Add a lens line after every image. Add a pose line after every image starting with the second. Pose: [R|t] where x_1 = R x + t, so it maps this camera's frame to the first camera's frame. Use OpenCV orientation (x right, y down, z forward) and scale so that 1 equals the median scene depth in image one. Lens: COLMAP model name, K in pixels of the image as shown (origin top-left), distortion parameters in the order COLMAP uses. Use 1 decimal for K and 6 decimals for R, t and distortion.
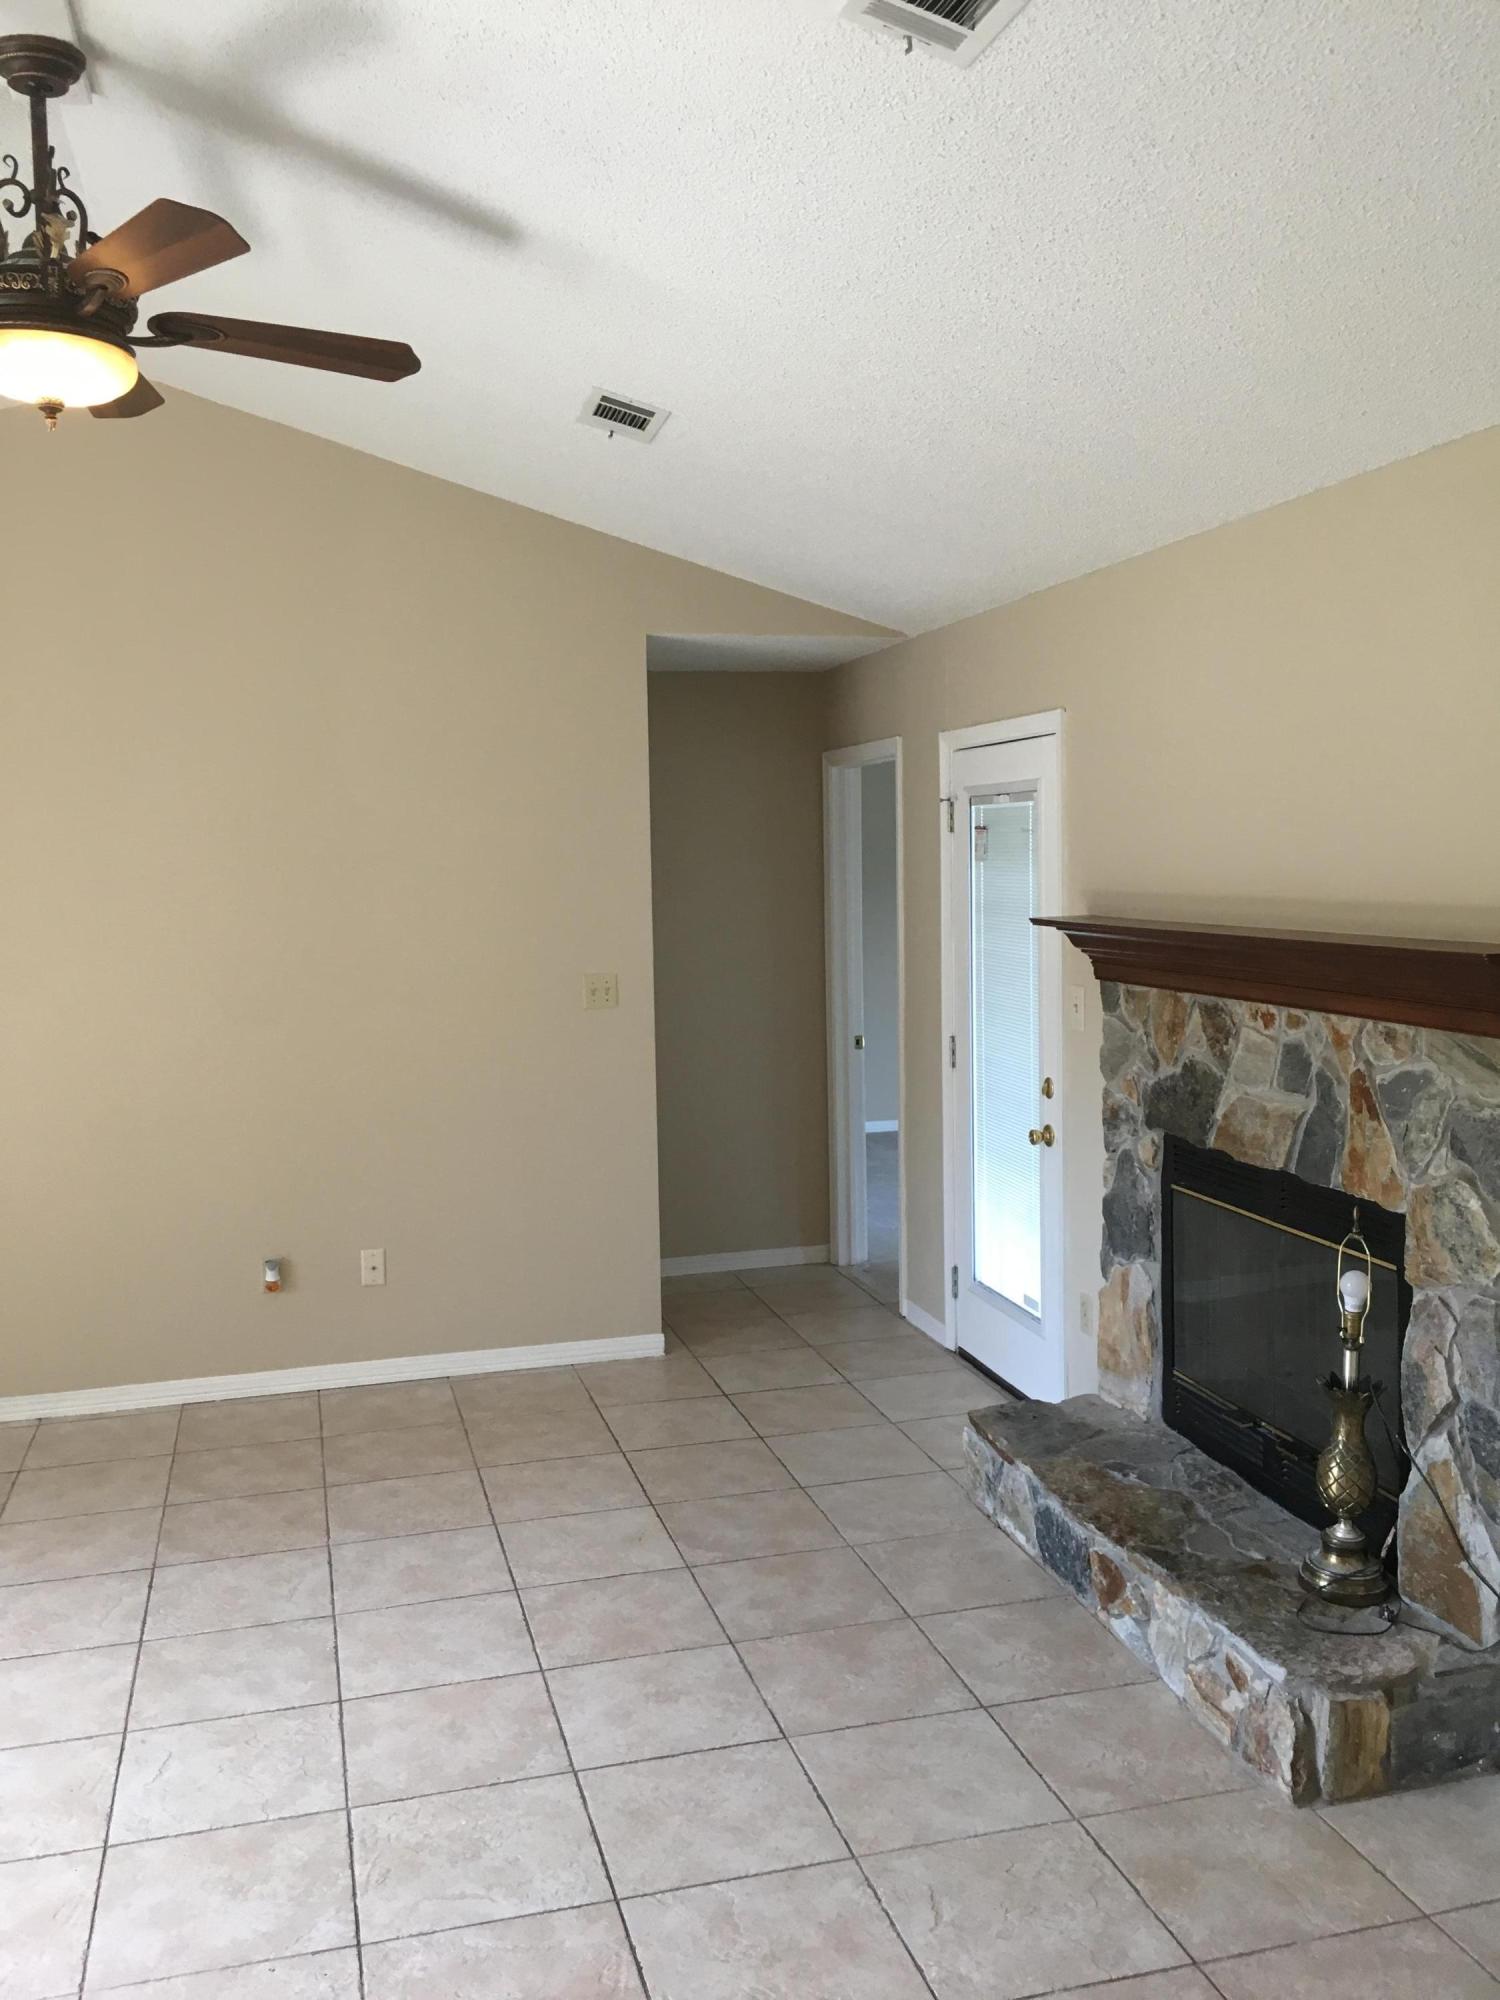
lens RADIAL K [[1708.0, 0, 755.6], [0, 1708.0, 998.9], [0, 0, 1]] dist [0.091394, -0.128369]
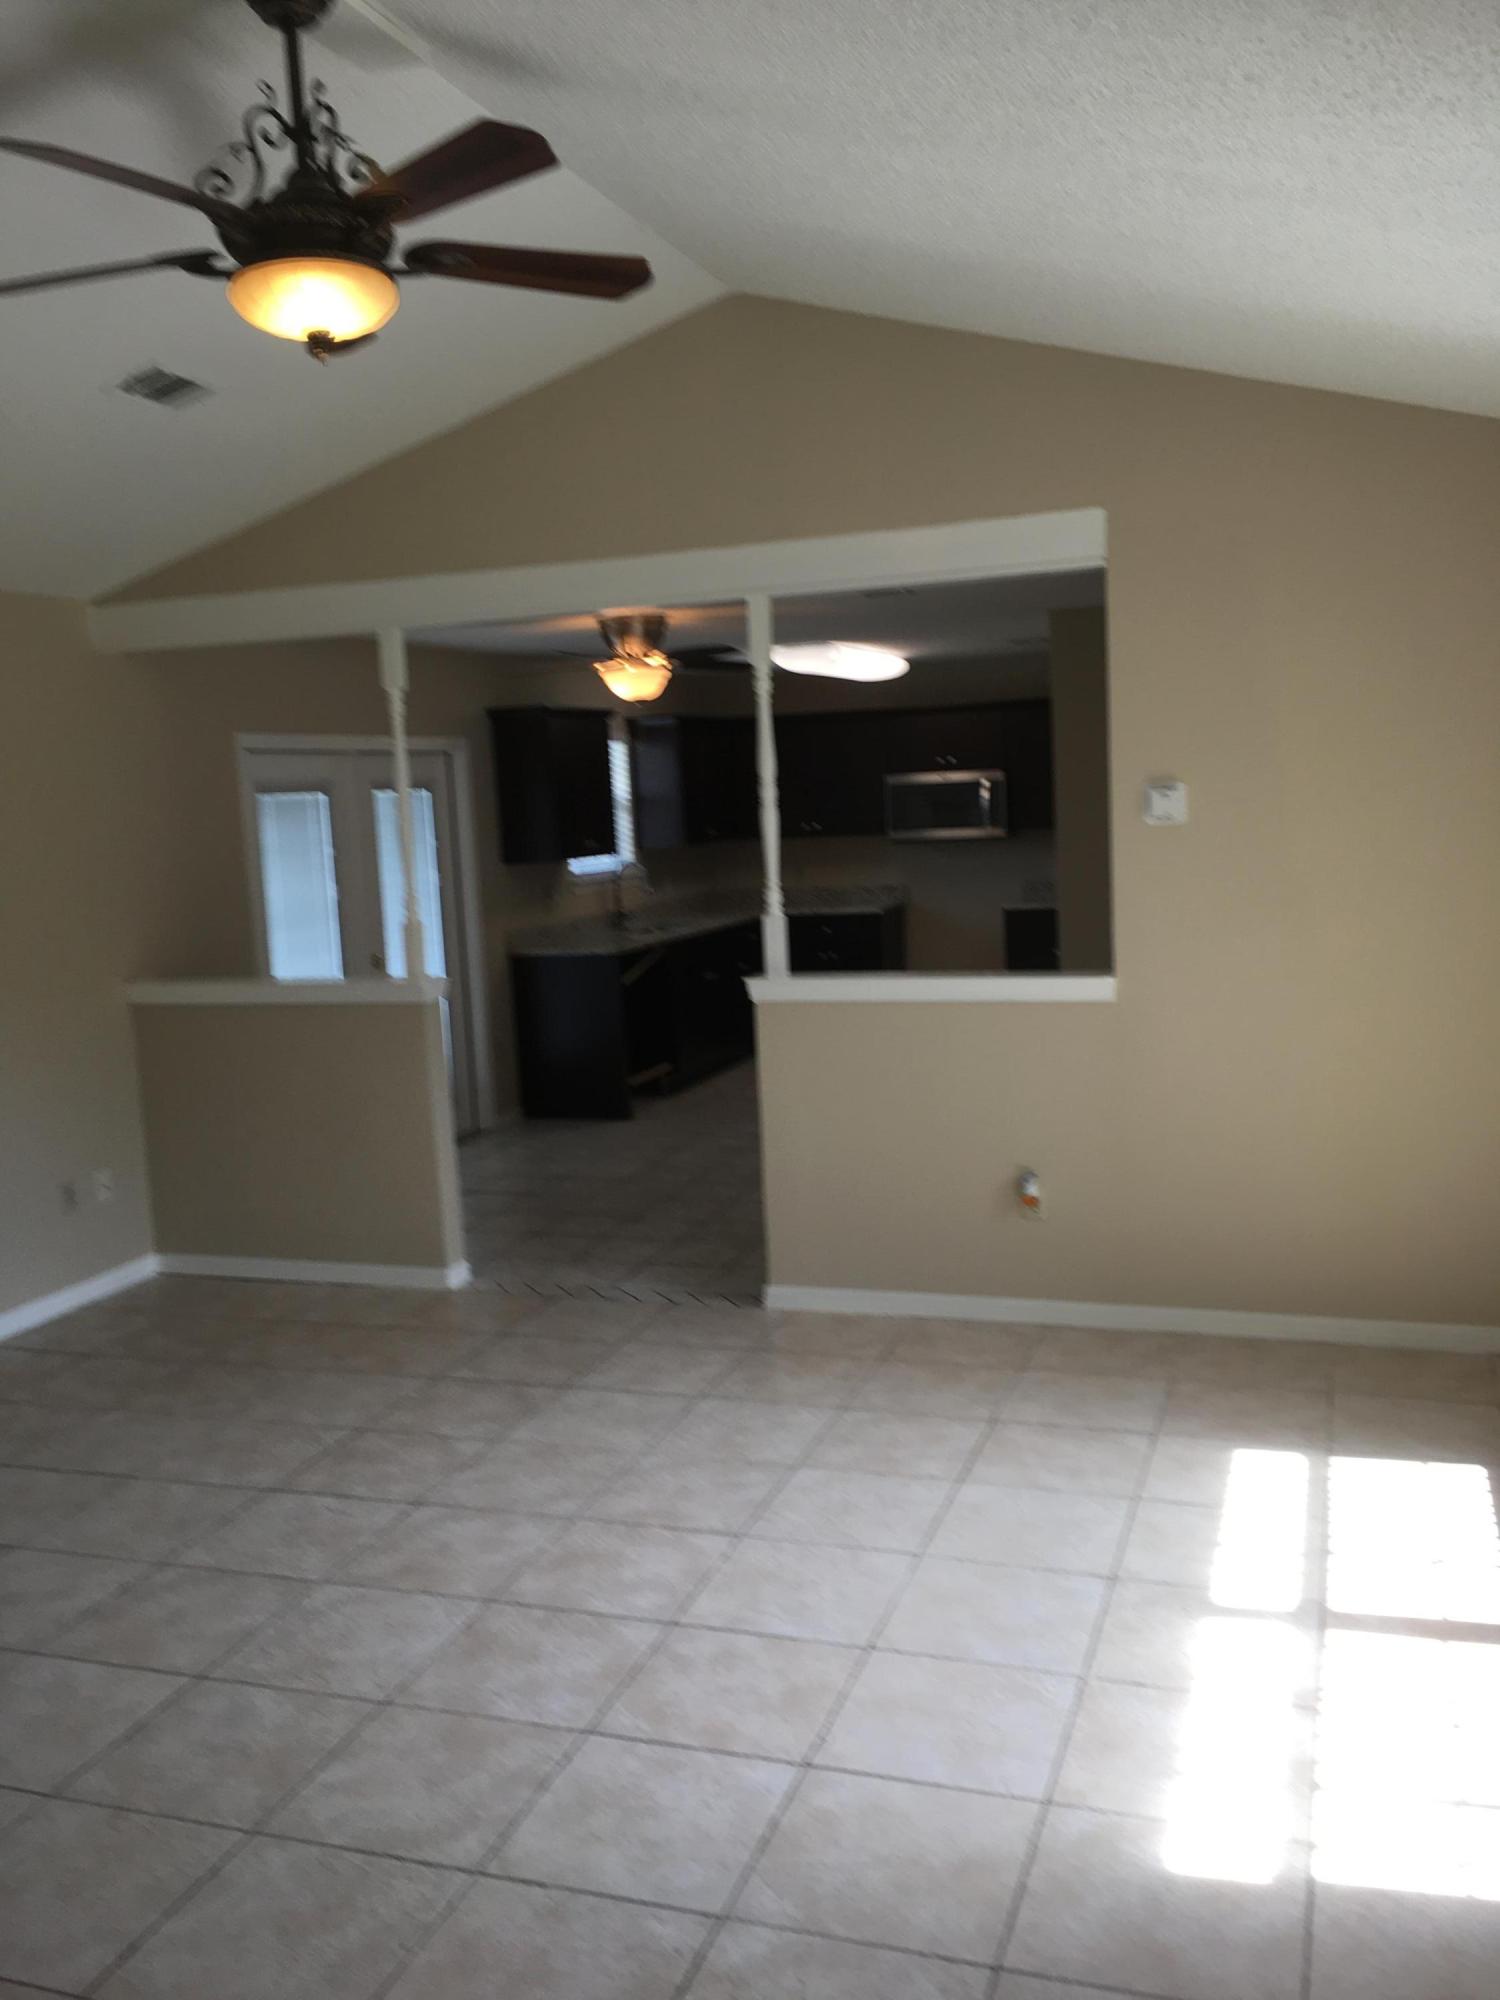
lens RADIAL K [[1716.8, 0, 750.4], [0, 1716.8, 986.2], [0, 0, 1]] dist [0.086216, -0.099811]
pose [[-0.820341, -0.005493, 0.571848, -0.938186], [0.113296, 0.978573, 0.171928, -0.089259], [-0.560540, 0.205828, -0.802141, 1.378700]]
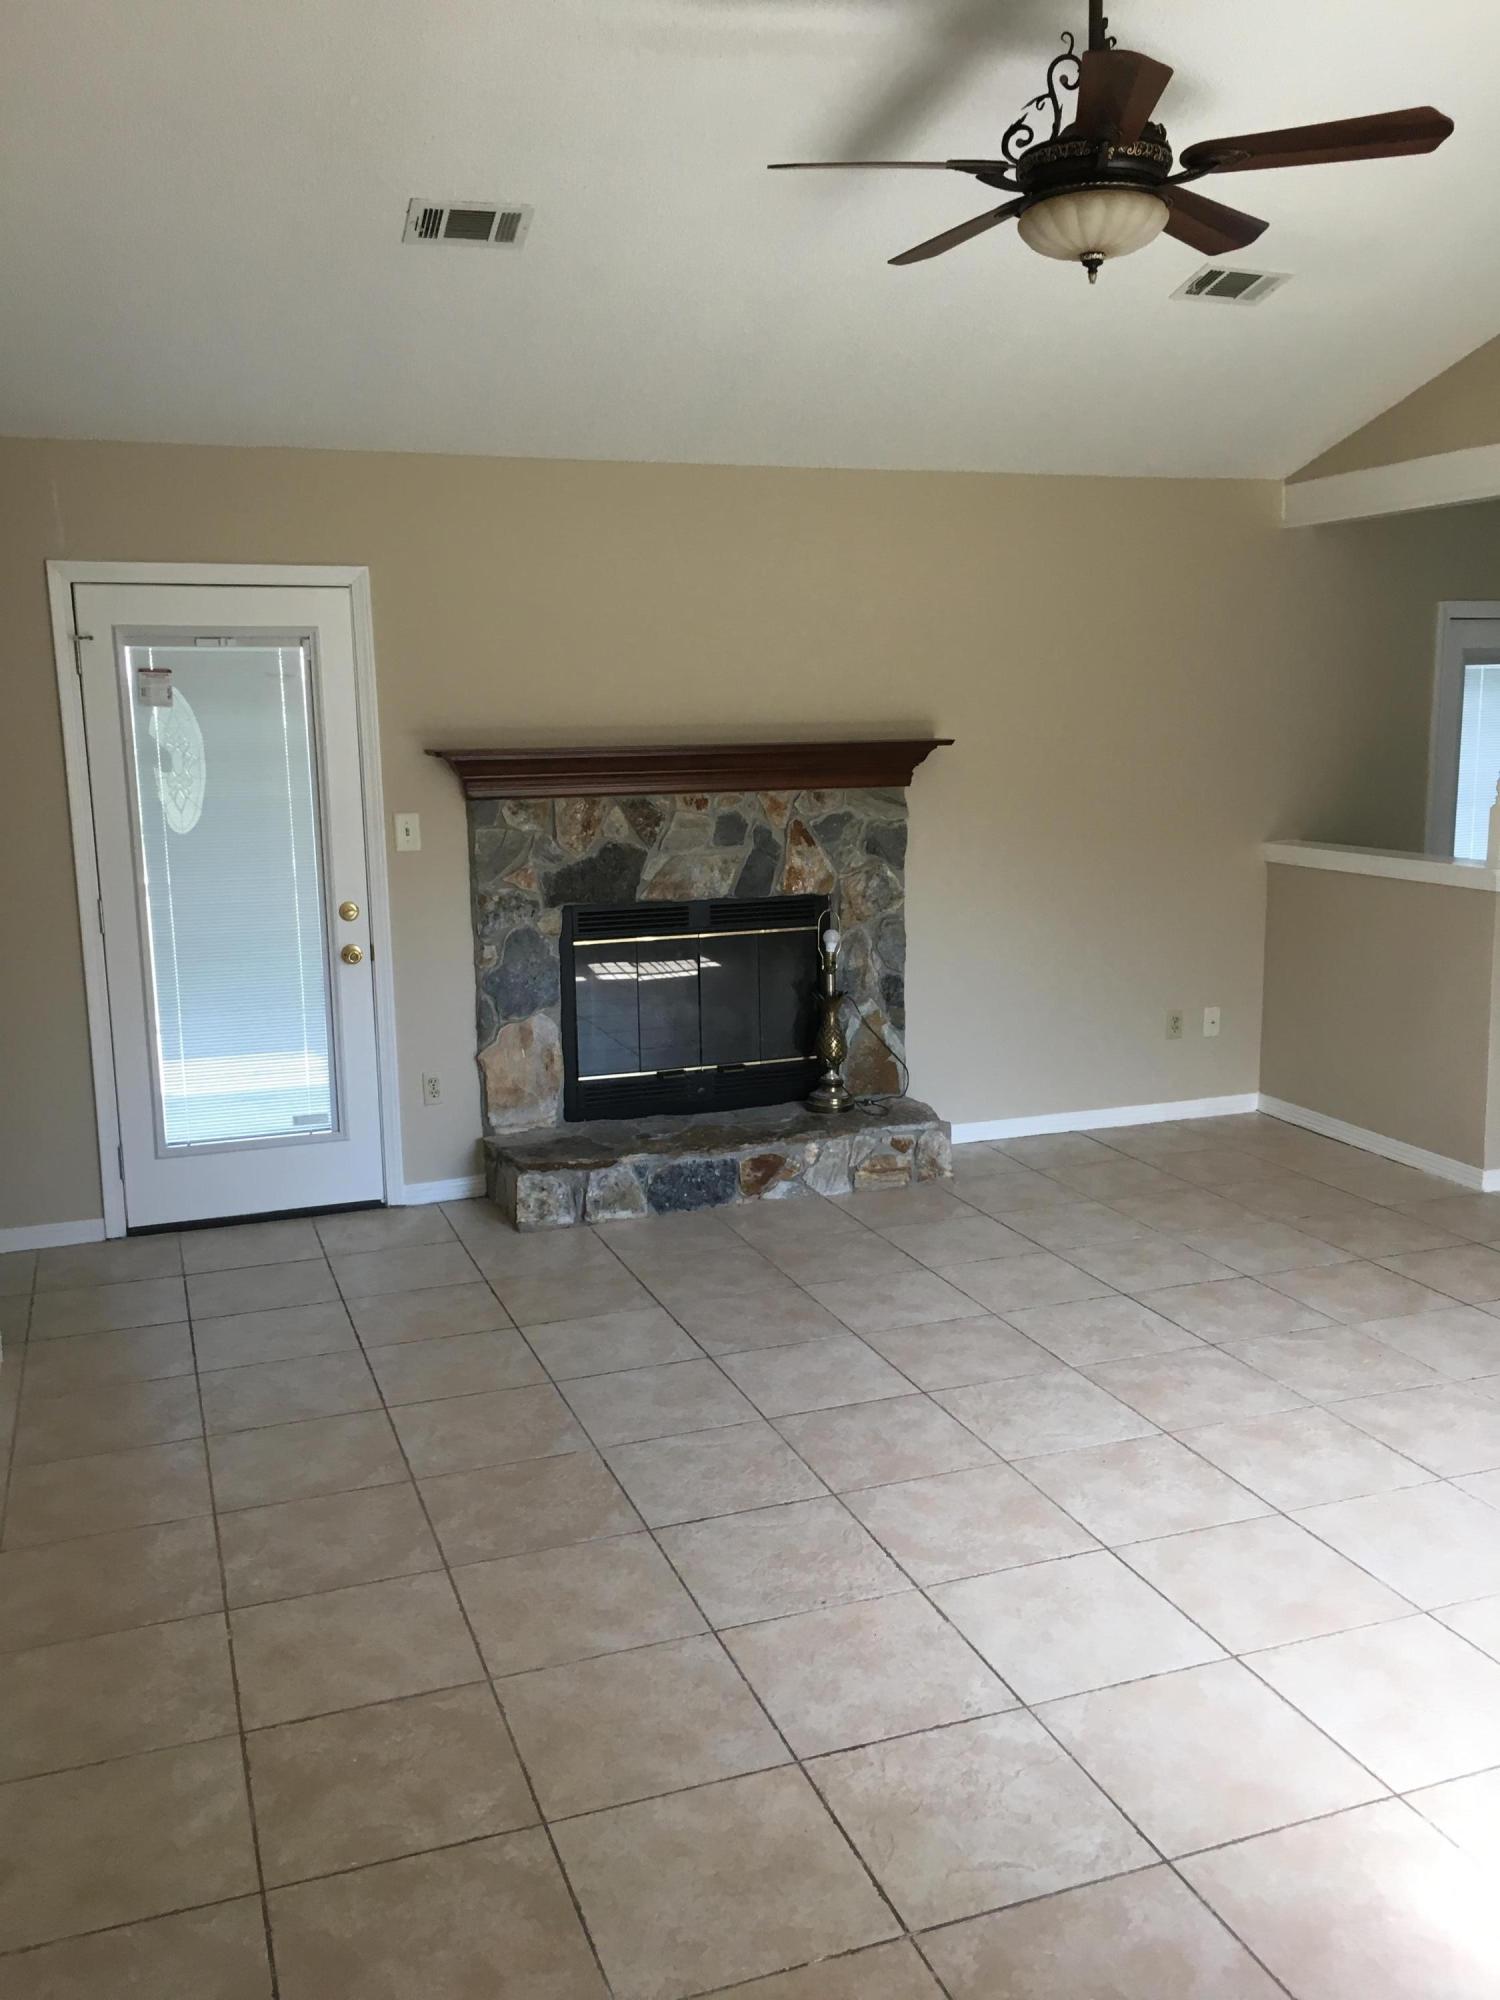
lens RADIAL K [[1708.0, 0, 755.6], [0, 1708.0, 998.9], [0, 0, 1]] dist [0.091394, -0.128369]
pose [[-0.087102, -0.153012, 0.984378, -1.223435], [0.102743, 0.981485, 0.161654, -0.057736], [-0.990887, 0.115219, -0.069768, 1.055545]]
